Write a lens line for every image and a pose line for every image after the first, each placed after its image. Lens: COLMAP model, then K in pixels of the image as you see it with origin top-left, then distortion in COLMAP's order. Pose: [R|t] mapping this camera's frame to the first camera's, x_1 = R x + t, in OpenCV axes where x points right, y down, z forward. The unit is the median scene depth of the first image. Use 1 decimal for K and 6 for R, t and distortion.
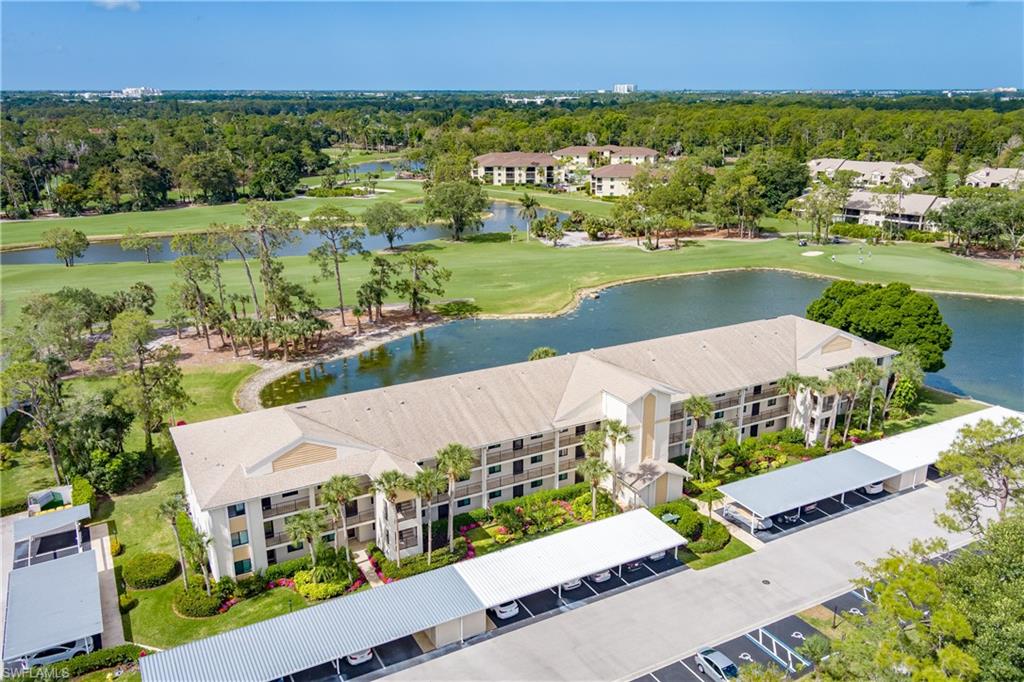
lens RADIAL K [[814.3, 0, 512.0], [0, 814.3, 341.0], [0, 0, 1]] dist [0.036852, -0.037886]
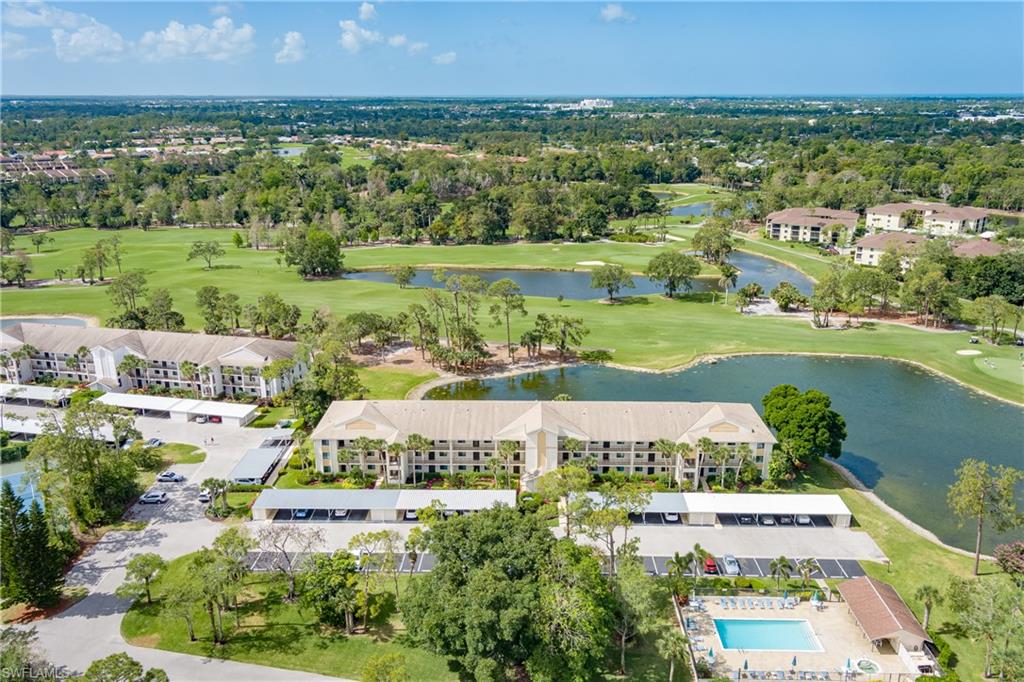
lens RADIAL K [[814.3, 0, 512.0], [0, 814.3, 341.0], [0, 0, 1]] dist [0.036852, -0.037886]
pose [[0.867087, 0.145488, -0.476438, 0.497678], [-0.147794, 0.988472, 0.032871, -0.094880], [0.475728, 0.041913, 0.878593, -0.319463]]
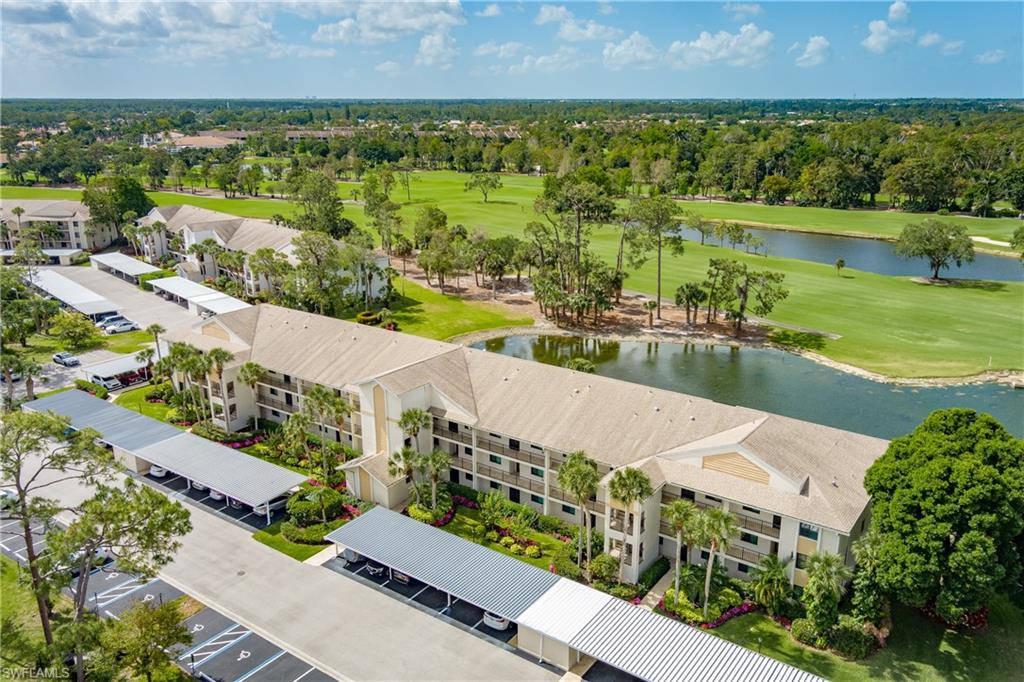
lens RADIAL K [[814.3, 0, 512.0], [0, 814.3, 341.0], [0, 0, 1]] dist [0.036852, -0.037886]
pose [[0.434381, 0.259284, -0.862603, 0.563728], [-0.267118, 0.951673, 0.151545, -0.092065], [0.860210, 0.164589, 0.482649, 0.356155]]
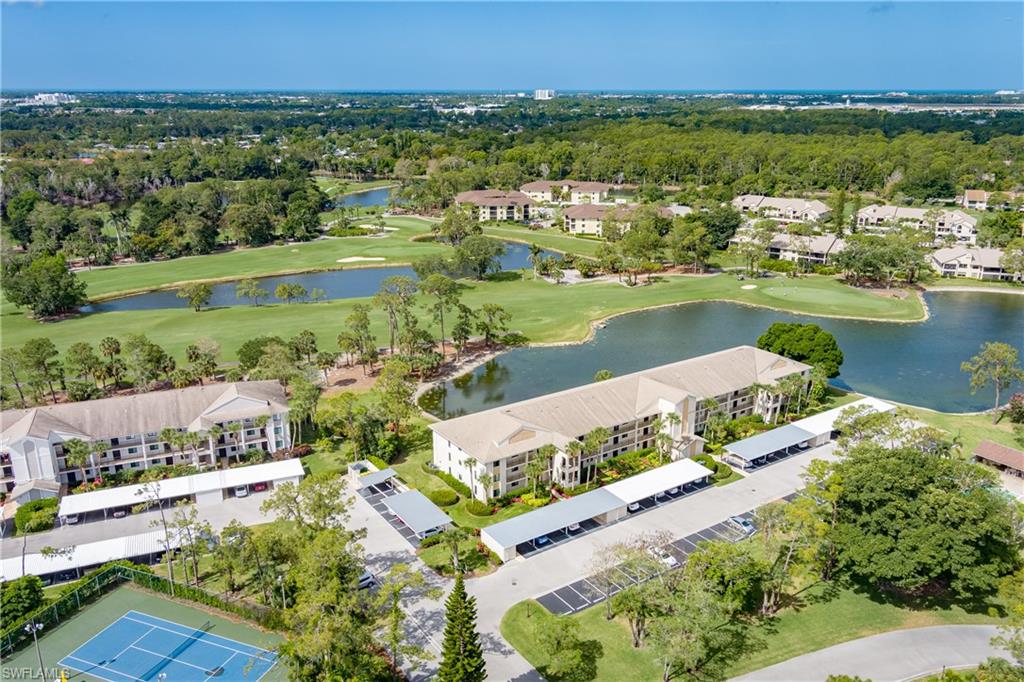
lens RADIAL K [[814.3, 0, 512.0], [0, 814.3, 341.0], [0, 0, 1]] dist [0.036852, -0.037886]
pose [[0.995352, -0.027076, 0.092415, -0.211600], [0.027044, 0.999633, 0.001604, -0.041862], [-0.092425, 0.000902, 0.995719, -0.437387]]
